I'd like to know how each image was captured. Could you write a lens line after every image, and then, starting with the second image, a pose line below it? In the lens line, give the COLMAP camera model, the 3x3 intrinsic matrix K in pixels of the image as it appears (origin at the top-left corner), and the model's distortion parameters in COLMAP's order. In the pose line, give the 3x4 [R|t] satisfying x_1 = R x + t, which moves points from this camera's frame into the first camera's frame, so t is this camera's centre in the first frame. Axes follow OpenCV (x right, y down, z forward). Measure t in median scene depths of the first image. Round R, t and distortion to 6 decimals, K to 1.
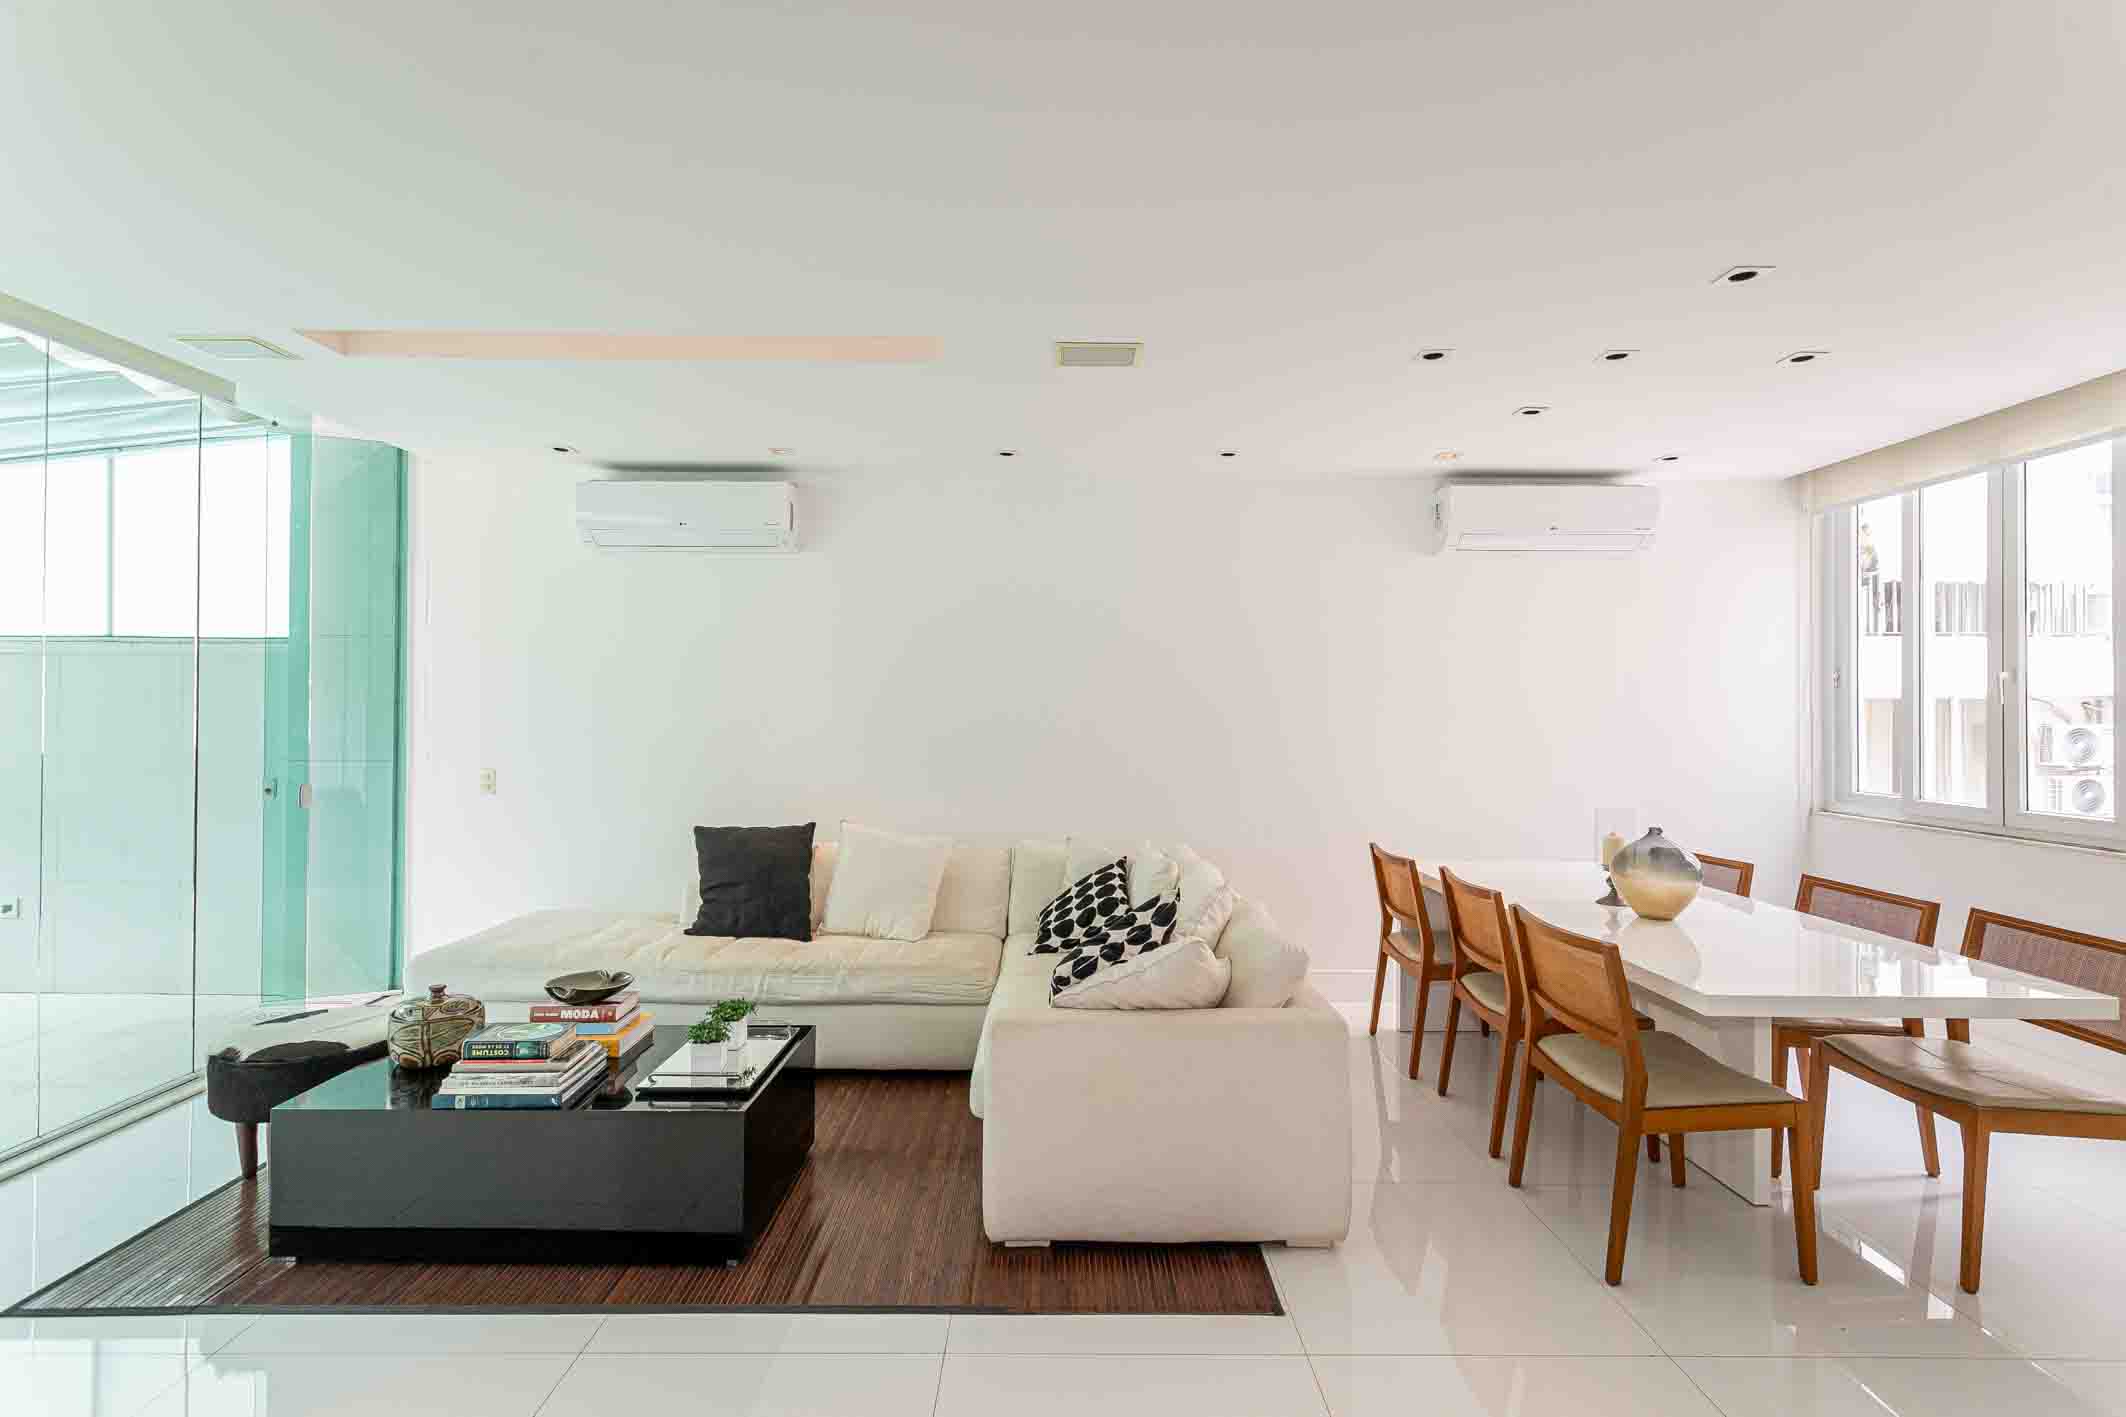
lens RADIAL K [[1004.7, 0, 1057.1], [0, 1004.7, 699.2], [0, 0, 1]] dist [0.004029, 0.000500]
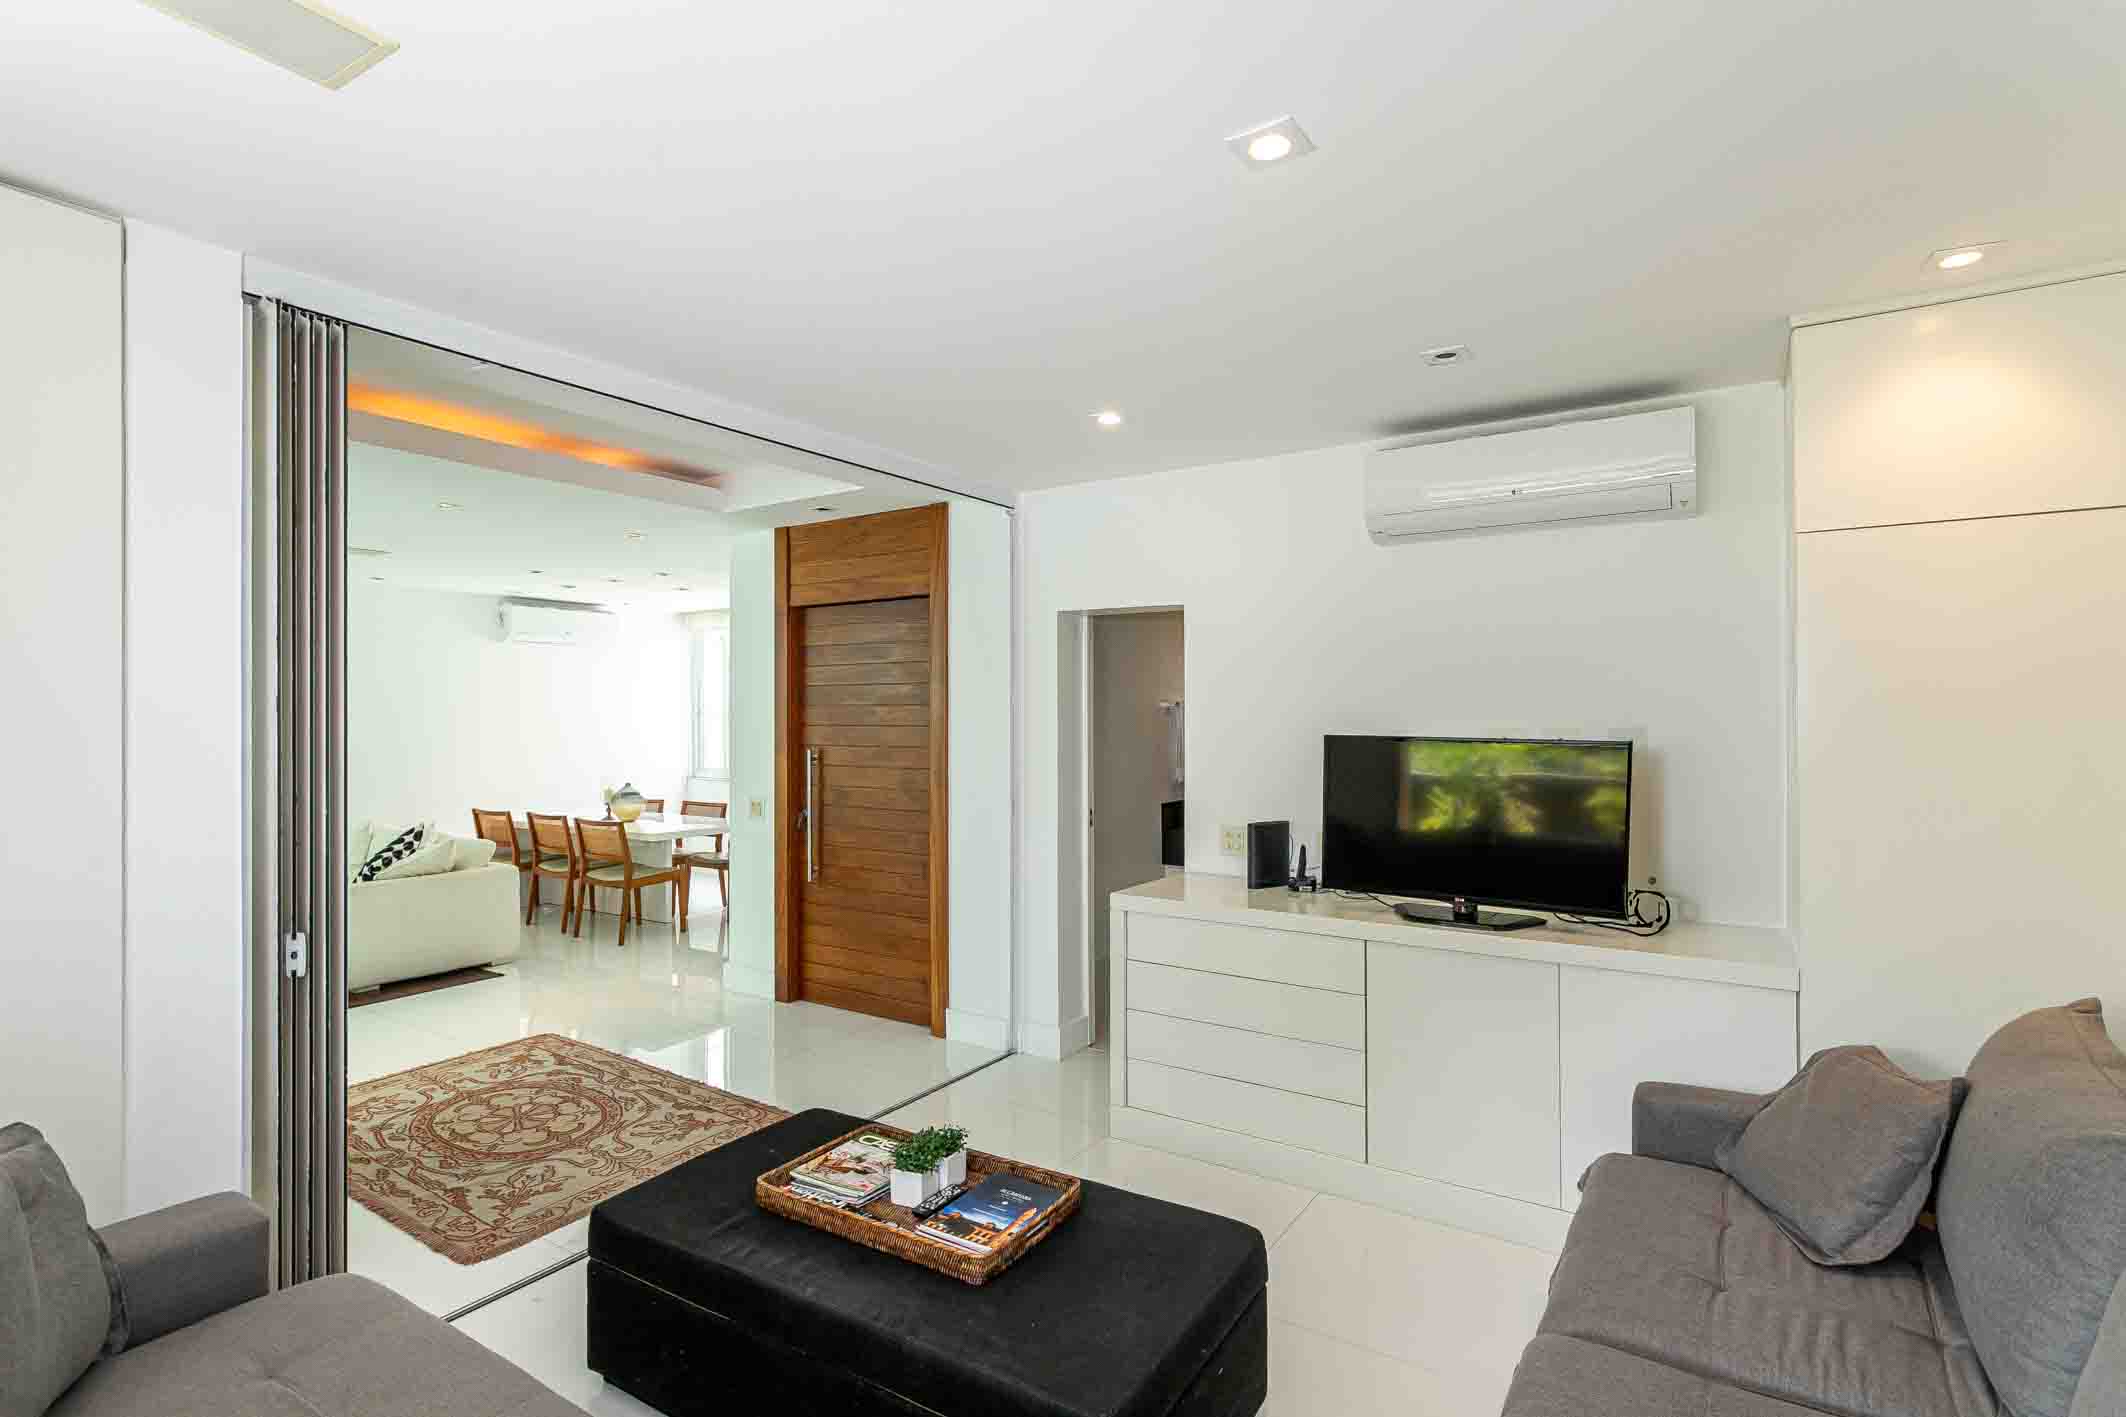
lens RADIAL K [[1004.7, 0, 1057.1], [0, 1004.7, 699.2], [0, 0, 1]] dist [0.004029, 0.000500]
pose [[0.550178, 0.007217, 0.835016, -0.707261], [0.001385, 0.999953, -0.009555, -0.036390], [-0.835046, 0.006414, 0.550142, -0.975146]]
